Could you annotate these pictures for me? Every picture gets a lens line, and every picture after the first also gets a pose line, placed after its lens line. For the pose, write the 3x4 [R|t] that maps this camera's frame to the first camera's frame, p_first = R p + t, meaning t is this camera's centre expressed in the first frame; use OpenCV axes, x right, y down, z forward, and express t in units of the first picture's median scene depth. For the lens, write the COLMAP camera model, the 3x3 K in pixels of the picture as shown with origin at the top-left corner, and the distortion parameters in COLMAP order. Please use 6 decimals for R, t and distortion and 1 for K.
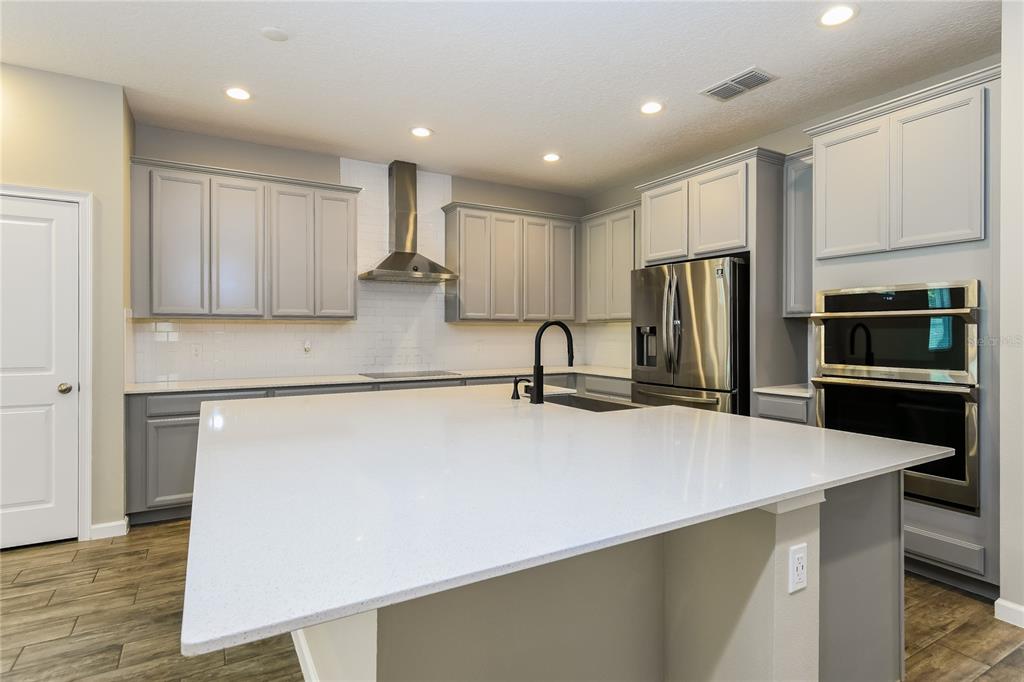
lens RADIAL K [[520.6, 0, 515.2], [0, 520.6, 336.3], [0, 0, 1]] dist [-0.005065, -0.000719]
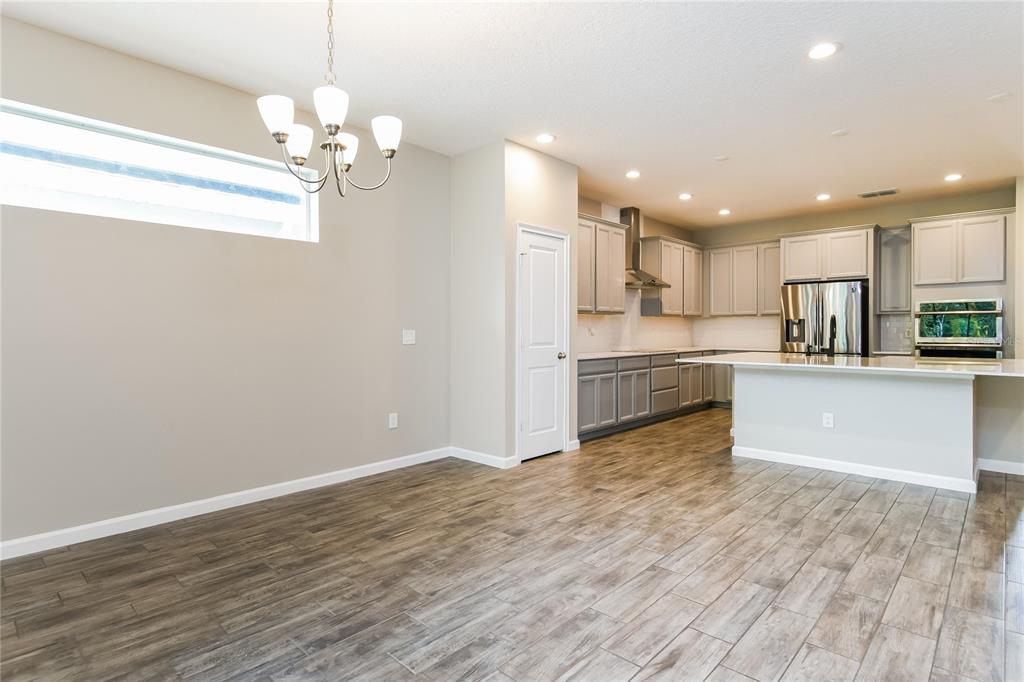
lens RADIAL K [[520.6, 0, 508.2], [0, 520.6, 330.6], [0, 0, 1]] dist [-0.005065, -0.000719]
pose [[0.964763, -0.004260, 0.263085, -1.384162], [0.004767, 0.999988, -0.001289, 0.020890], [-0.263077, 0.002498, 0.964772, -0.491480]]
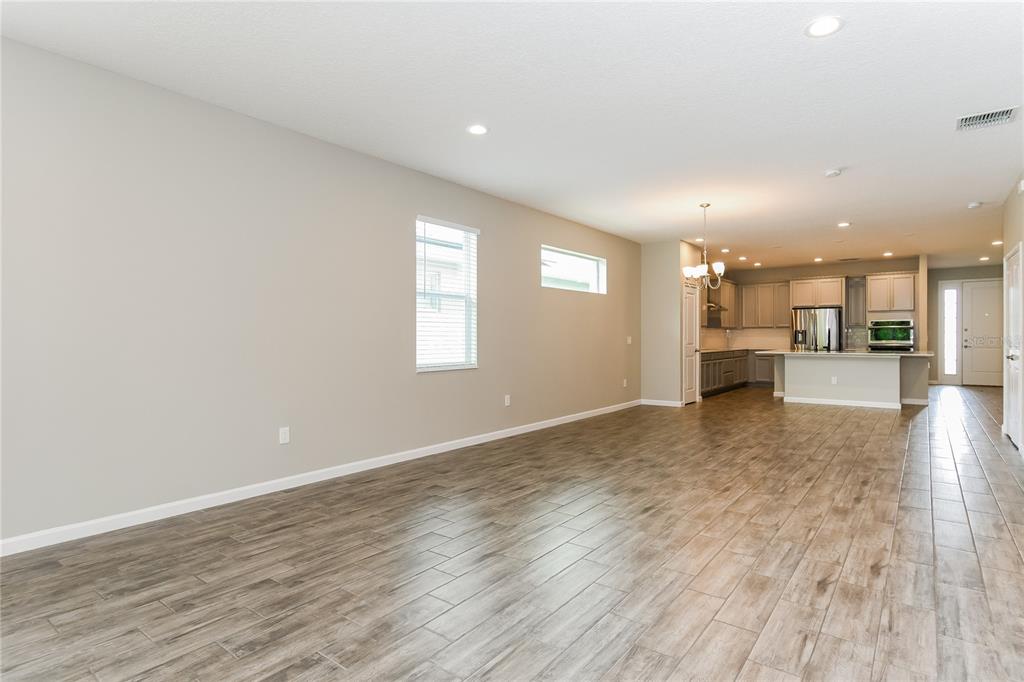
lens RADIAL K [[520.6, 0, 516.6], [0, 520.6, 338.1], [0, 0, 1]] dist [-0.005065, -0.000719]
pose [[0.933466, -0.006347, 0.358610, -2.782198], [0.006677, 0.999978, 0.000317, 0.017952], [-0.358604, 0.002099, 0.933487, -1.375068]]
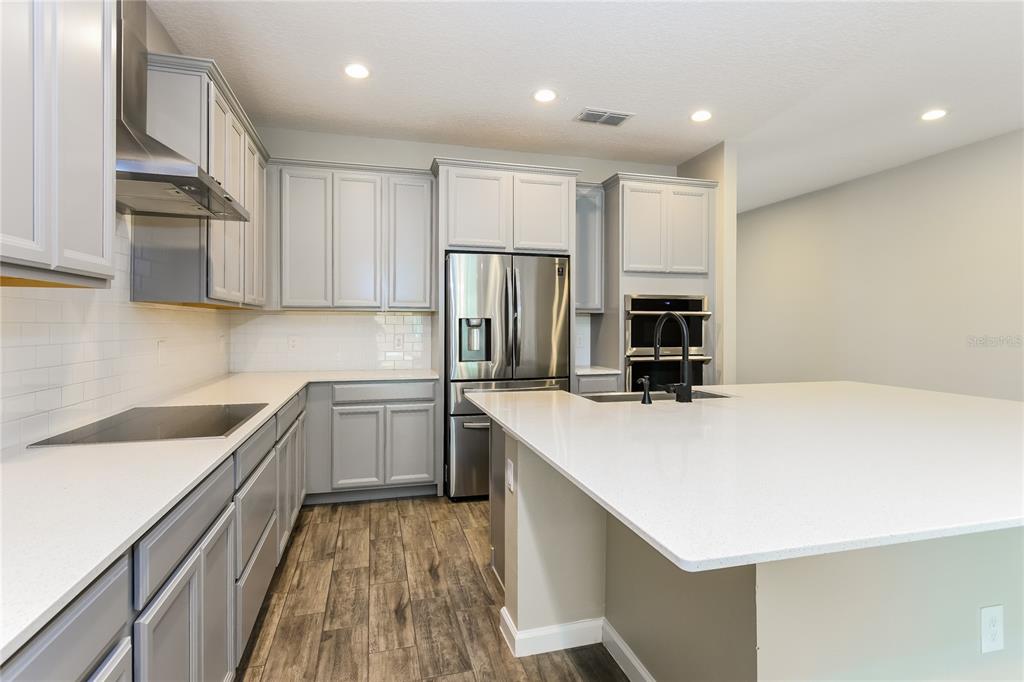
lens RADIAL K [[520.6, 0, 514.2], [0, 520.6, 328.5], [0, 0, 1]] dist [-0.005065, -0.000719]
pose [[0.267541, -0.007285, 0.963519, -0.766851], [0.003584, 0.999972, 0.006566, -0.007599], [-0.963540, 0.001697, 0.267559, 0.867154]]
